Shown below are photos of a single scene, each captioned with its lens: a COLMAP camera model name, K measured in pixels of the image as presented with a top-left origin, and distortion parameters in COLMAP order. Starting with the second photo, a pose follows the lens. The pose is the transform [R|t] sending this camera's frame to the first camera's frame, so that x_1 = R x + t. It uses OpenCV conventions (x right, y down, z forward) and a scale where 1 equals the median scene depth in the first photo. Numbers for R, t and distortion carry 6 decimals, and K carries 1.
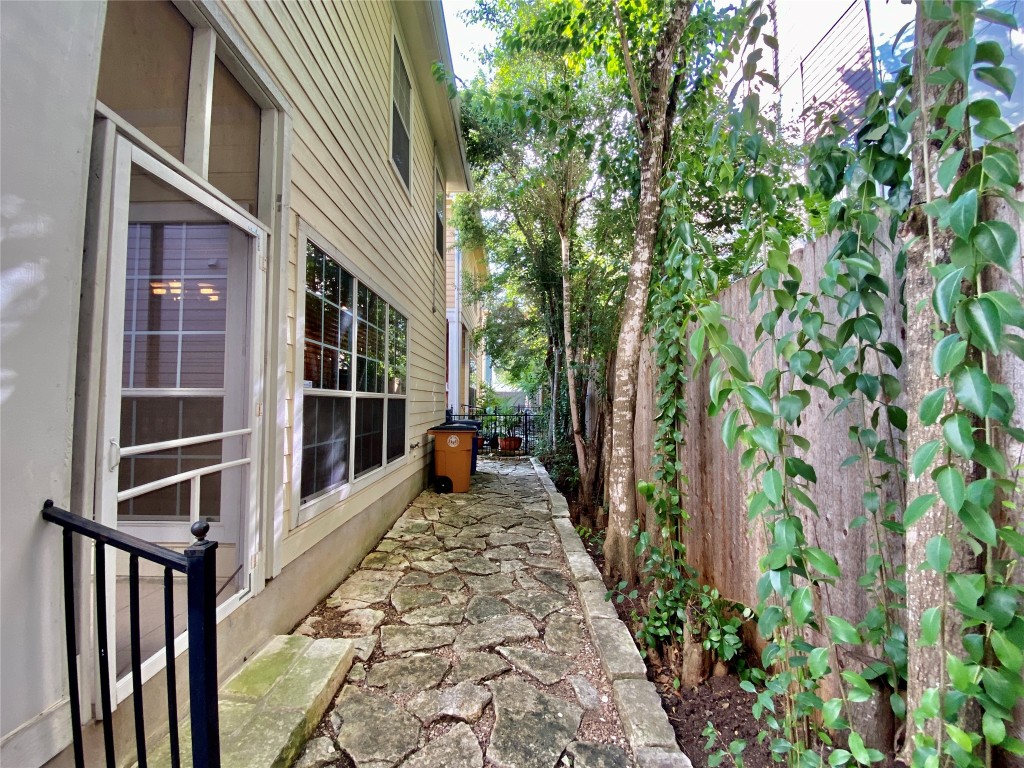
lens RADIAL K [[425.2, 0, 512.0], [0, 425.2, 384.0], [0, 0, 1]] dist [0.001312, -0.022061]
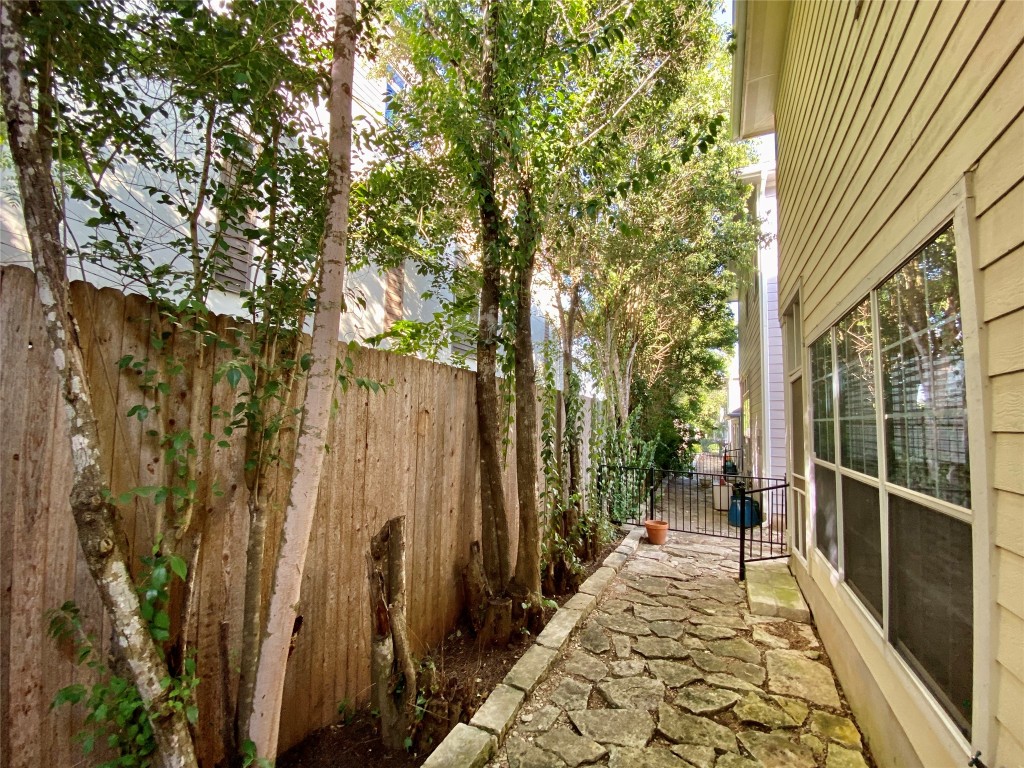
lens RADIAL K [[425.2, 0, 512.0], [0, 425.2, 384.0], [0, 0, 1]] dist [0.001312, -0.022061]
pose [[-0.900743, 0.016286, 0.434048, -0.167246], [-0.045024, 0.990413, -0.130595, 0.000162], [-0.432013, -0.137175, -0.891374, 1.984744]]
